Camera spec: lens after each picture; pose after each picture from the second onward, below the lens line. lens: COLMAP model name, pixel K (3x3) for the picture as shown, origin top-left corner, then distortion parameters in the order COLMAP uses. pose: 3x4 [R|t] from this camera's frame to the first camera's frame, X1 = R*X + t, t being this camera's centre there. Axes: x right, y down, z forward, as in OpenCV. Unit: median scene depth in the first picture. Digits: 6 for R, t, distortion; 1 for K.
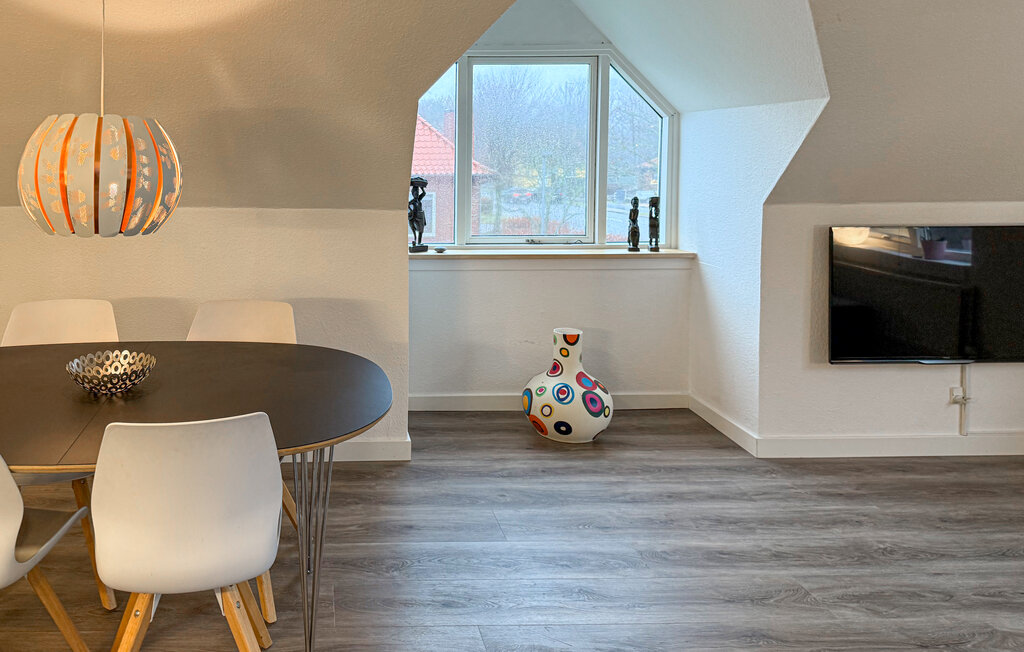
lens RADIAL K [[743.1, 0, 514.6], [0, 743.1, 371.7], [0, 0, 1]] dist [0.039462, -0.070031]
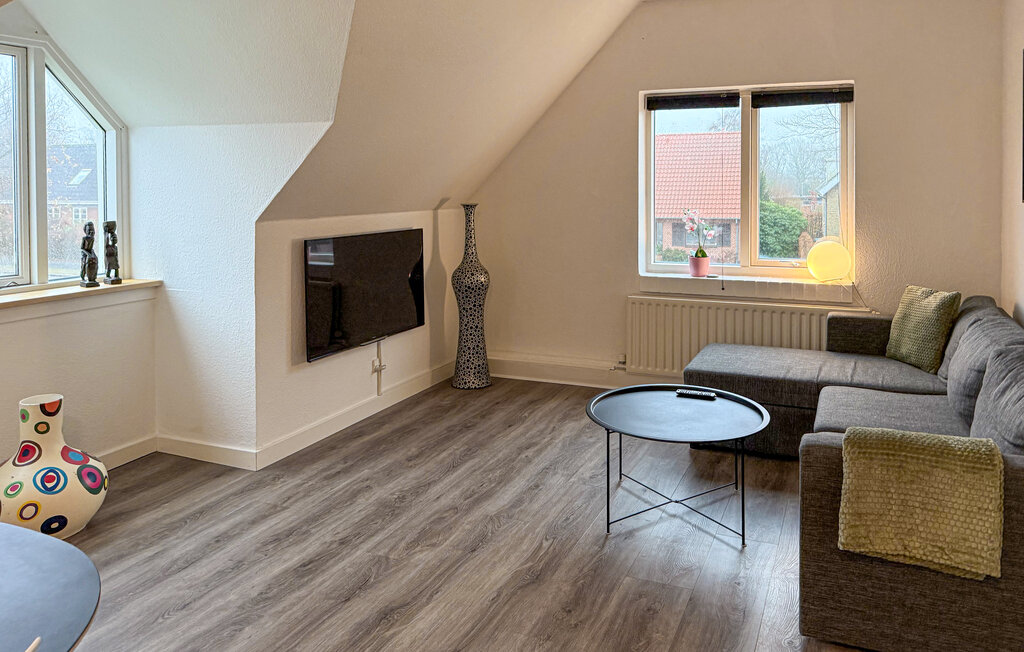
lens RADIAL K [[674.2, 0, 511.1], [0, 674.2, 347.4], [0, 0, 1]] dist [-0.001625, -0.000132]
pose [[0.480832, -0.209357, 0.851452, -0.274917], [0.244699, 0.964534, 0.098976, -0.056688], [-0.841976, 0.160758, 0.515009, 0.227803]]
